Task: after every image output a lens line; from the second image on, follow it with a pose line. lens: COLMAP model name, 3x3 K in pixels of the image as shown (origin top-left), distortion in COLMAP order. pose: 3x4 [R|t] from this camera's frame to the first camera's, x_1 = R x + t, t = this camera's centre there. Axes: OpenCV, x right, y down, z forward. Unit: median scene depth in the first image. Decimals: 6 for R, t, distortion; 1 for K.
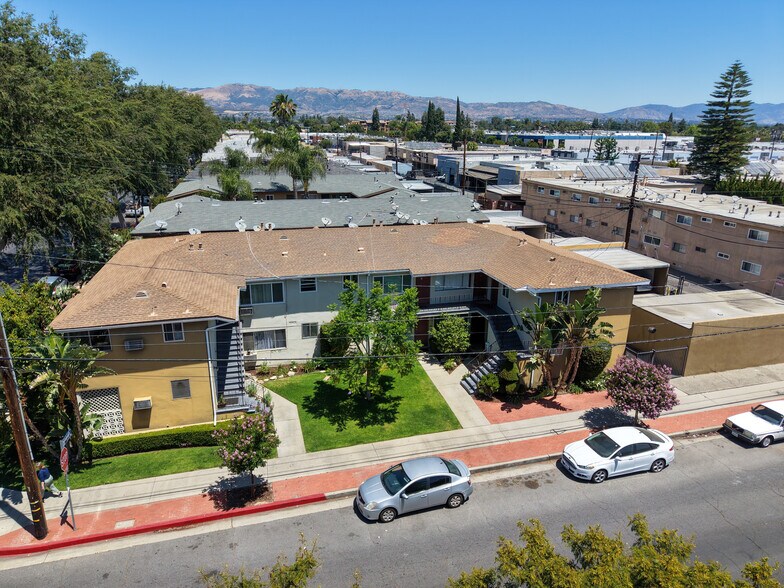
lens RADIAL K [[525.4, 0, 390.4], [0, 525.4, 291.5], [0, 0, 1]] dist [0.026760, -0.025378]
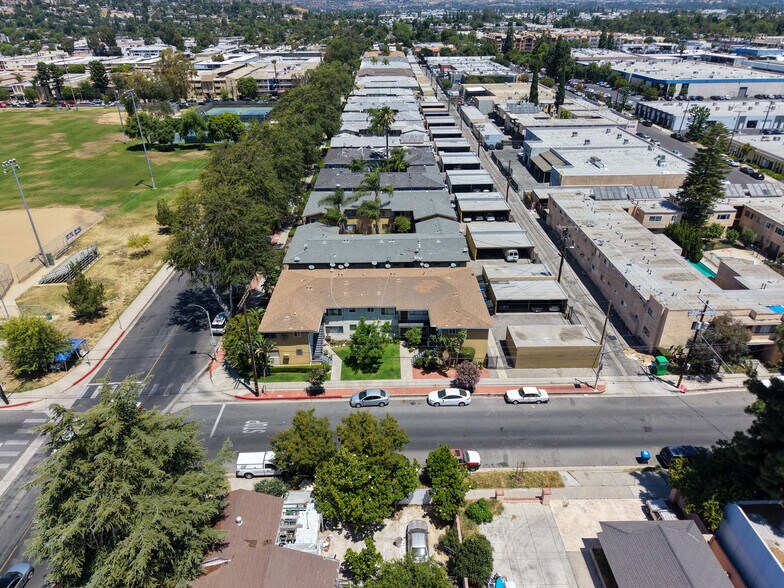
lens RADIAL K [[524.6, 0, 390.7], [0, 524.6, 291.8], [0, 0, 1]] dist [0.052549, -0.061293]
pose [[0.966849, 0.102863, -0.233716, 0.581634], [-0.058145, 0.979916, 0.190743, -0.581144], [0.248643, -0.170831, 0.953412, -1.245838]]
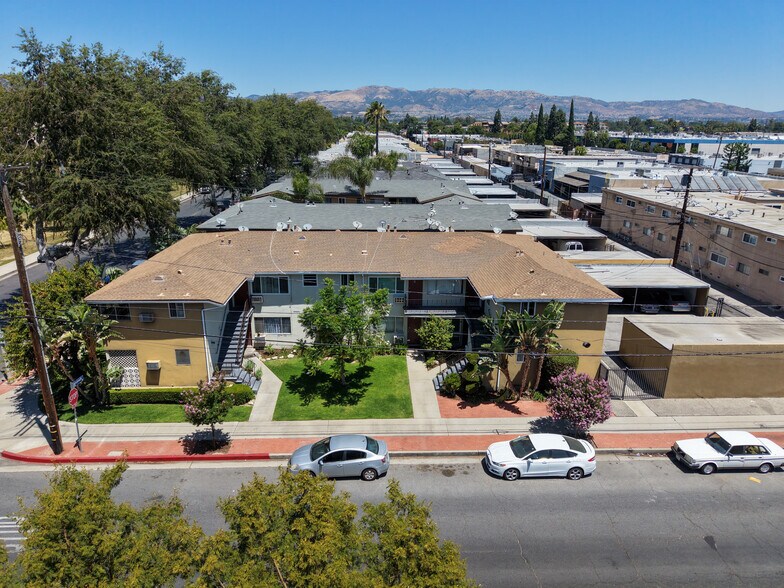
lens RADIAL K [[525.4, 0, 390.4], [0, 525.4, 291.5], [0, 0, 1]] dist [0.026760, -0.025378]
pose [[0.972645, 0.071006, -0.221178, 0.286048], [-0.071116, 0.997440, 0.007477, -0.009883], [0.221143, 0.008457, 0.975205, -0.083450]]
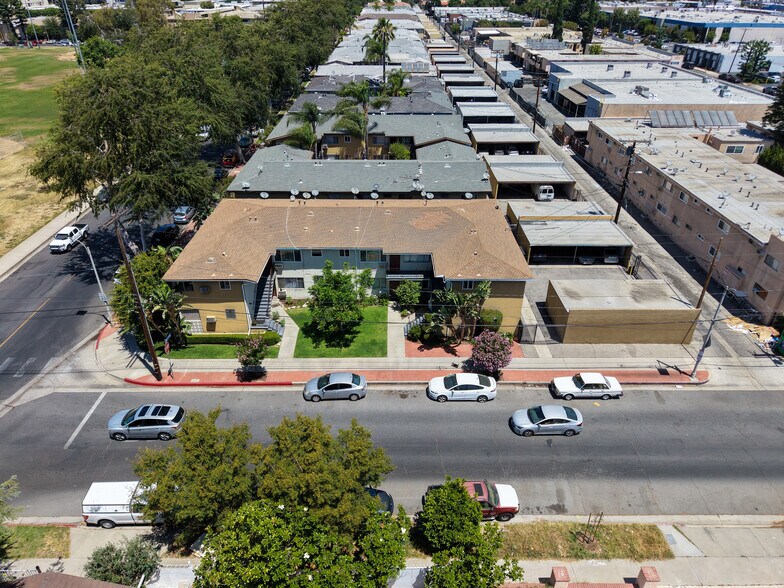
lens RADIAL K [[524.6, 0, 390.7], [0, 524.6, 291.8], [0, 0, 1]] dist [0.052549, -0.061293]
pose [[0.963889, 0.127857, -0.233604, 0.460715], [-0.071549, 0.969287, 0.235294, -0.298965], [0.256514, -0.210083, 0.943433, -0.464866]]
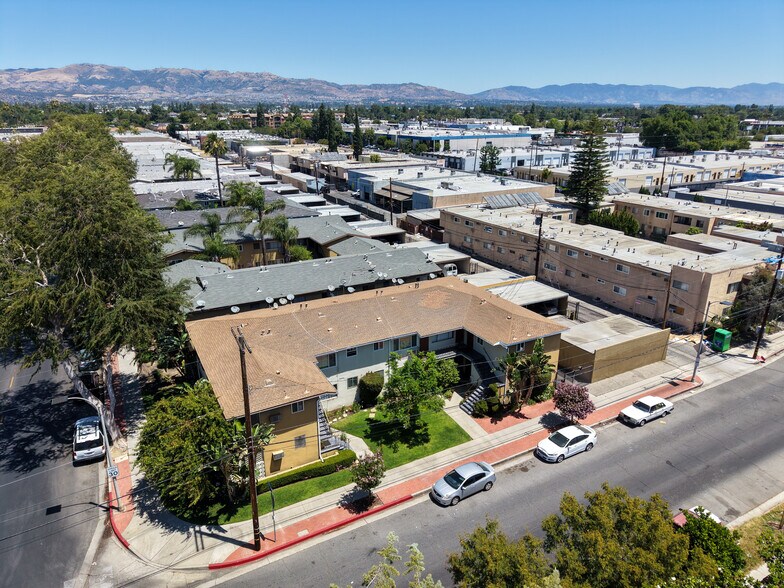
lens RADIAL K [[525.4, 0, 390.4], [0, 525.4, 291.5], [0, 0, 1]] dist [0.026760, -0.025378]
pose [[0.974943, -0.083907, 0.206025, -0.354770], [0.077440, 0.996223, 0.039272, -0.237910], [-0.208542, -0.022334, 0.977758, -0.435881]]
